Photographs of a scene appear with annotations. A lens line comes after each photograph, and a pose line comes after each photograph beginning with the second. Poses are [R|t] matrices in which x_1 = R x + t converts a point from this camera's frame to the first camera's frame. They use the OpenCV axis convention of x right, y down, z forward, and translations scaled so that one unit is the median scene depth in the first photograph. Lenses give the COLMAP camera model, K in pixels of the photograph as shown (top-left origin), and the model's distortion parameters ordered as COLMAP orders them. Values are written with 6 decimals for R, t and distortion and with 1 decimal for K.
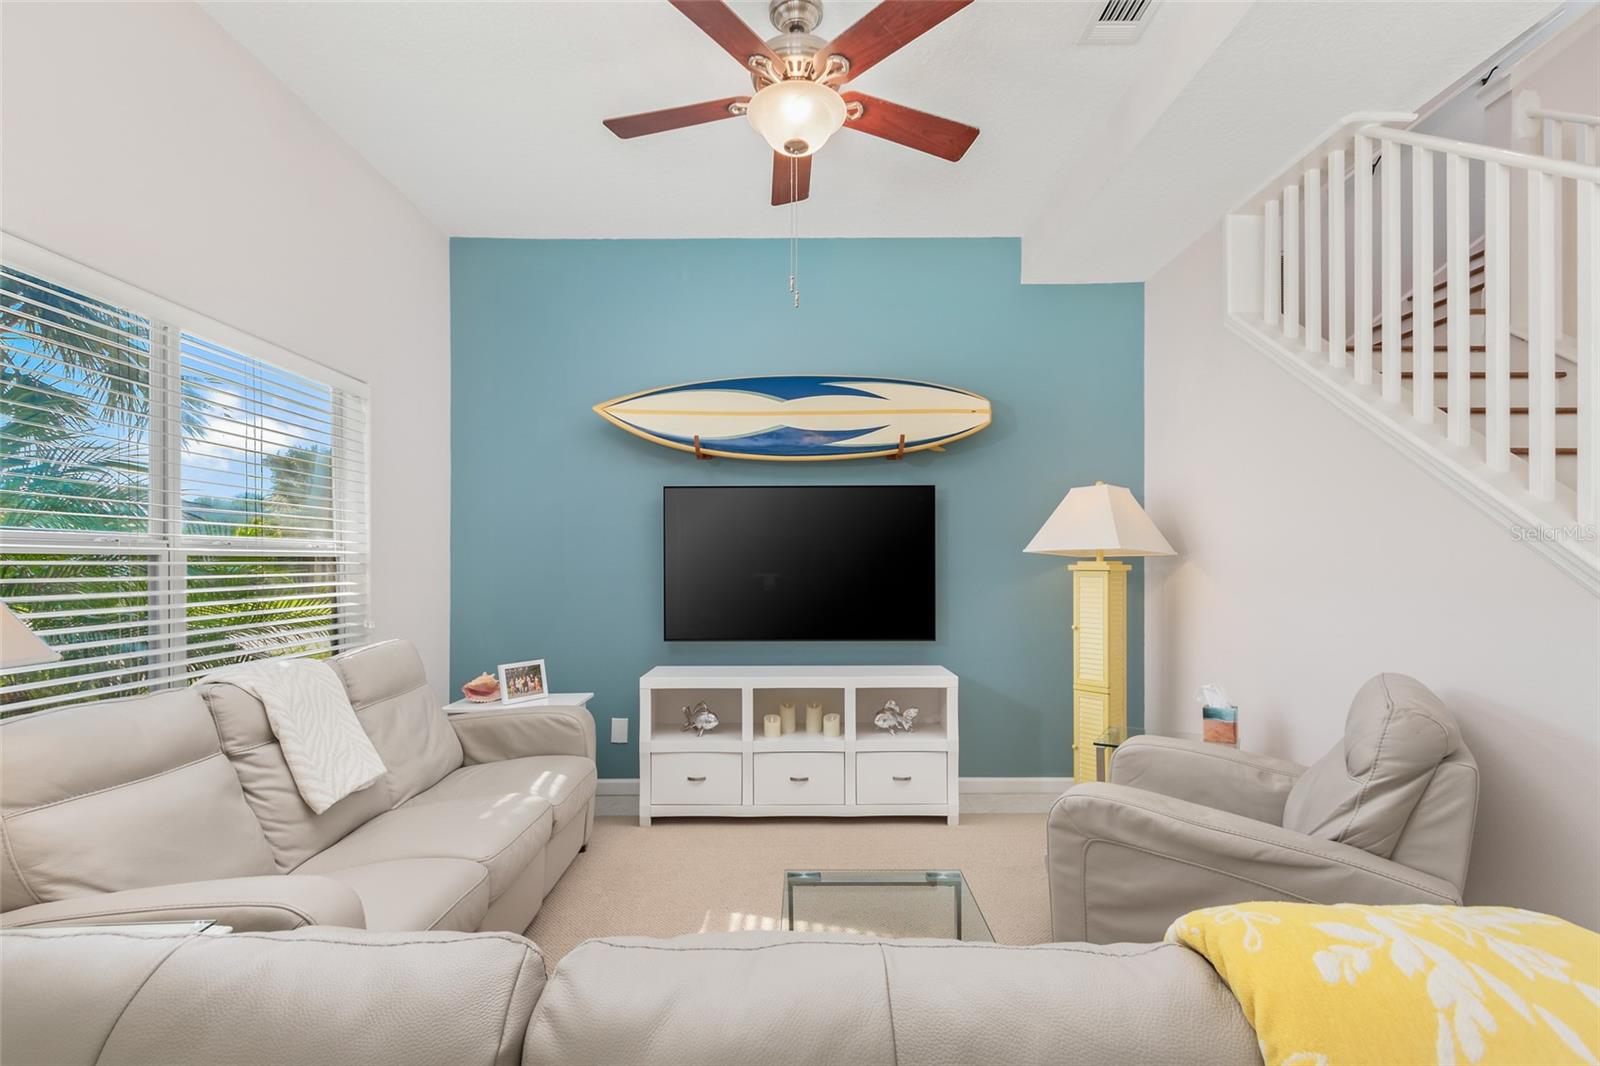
lens RADIAL K [[756.4, 0, 812.3], [0, 756.4, 554.1], [0, 0, 1]] dist [-0.001438, -0.000597]
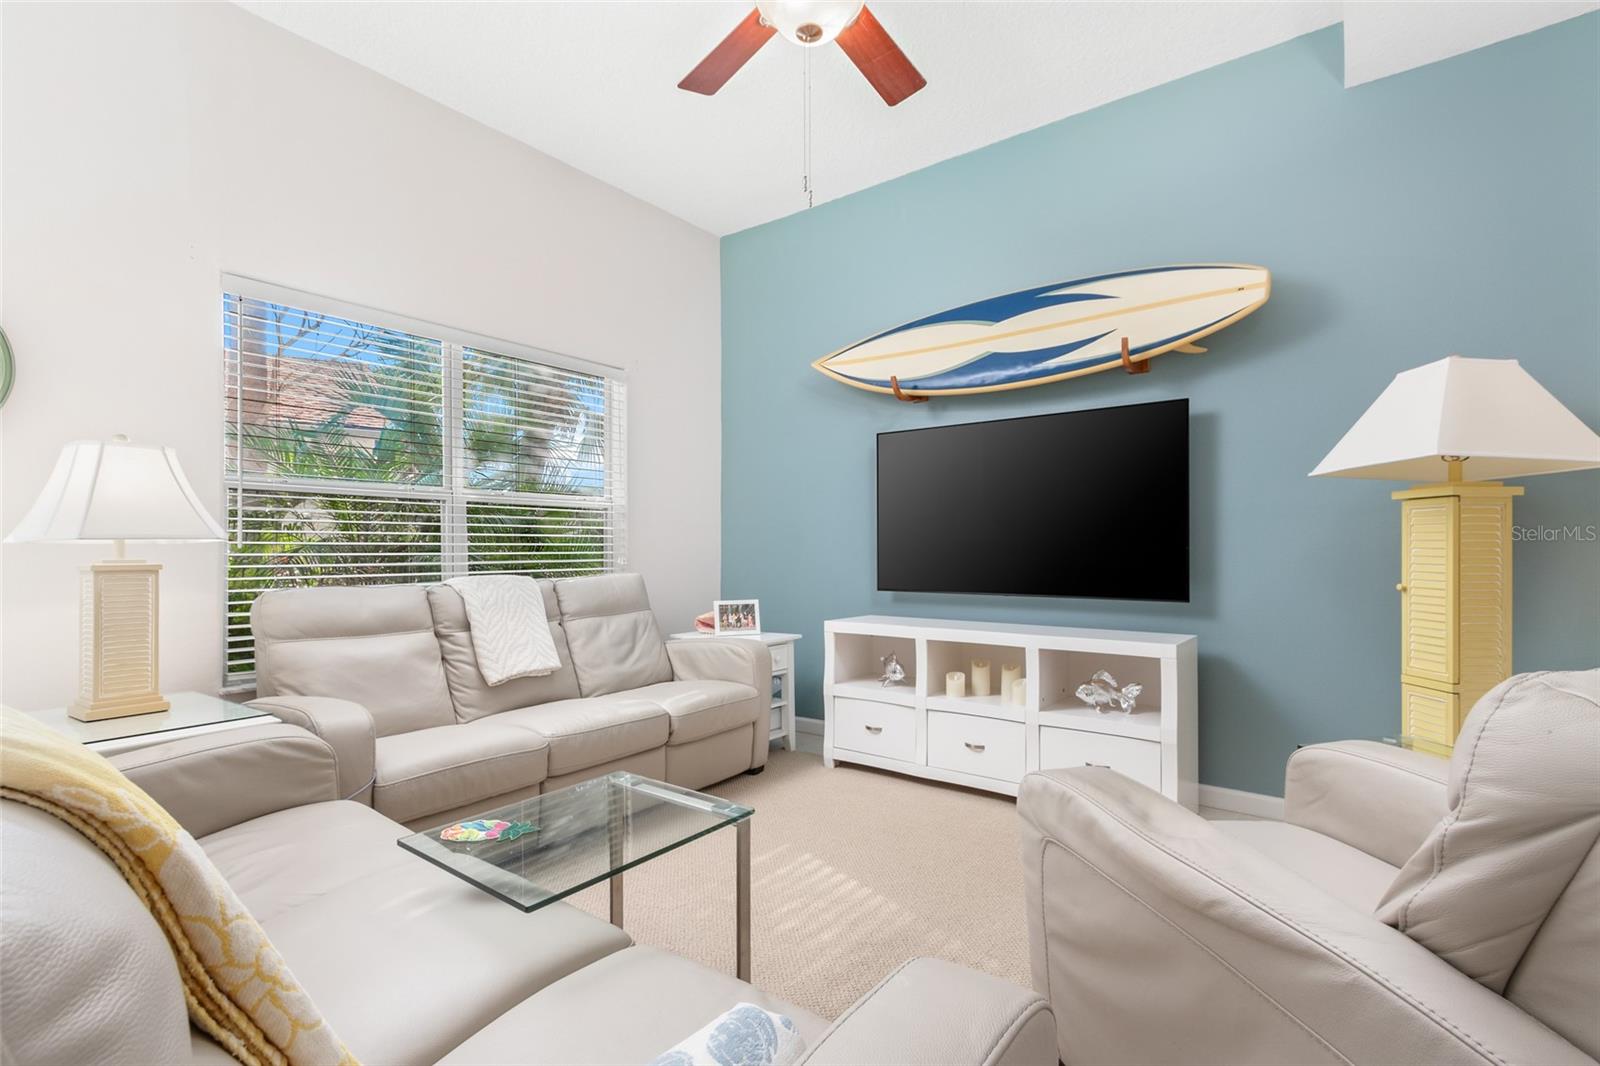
lens RADIAL K [[756.4, 0, 812.3], [0, 756.4, 554.1], [0, 0, 1]] dist [-0.001438, -0.000597]
pose [[0.779988, -0.001528, -0.625792, 0.387689], [0.008332, 0.999934, 0.007944, 0.064136], [0.625739, -0.011410, 0.779949, 0.192778]]
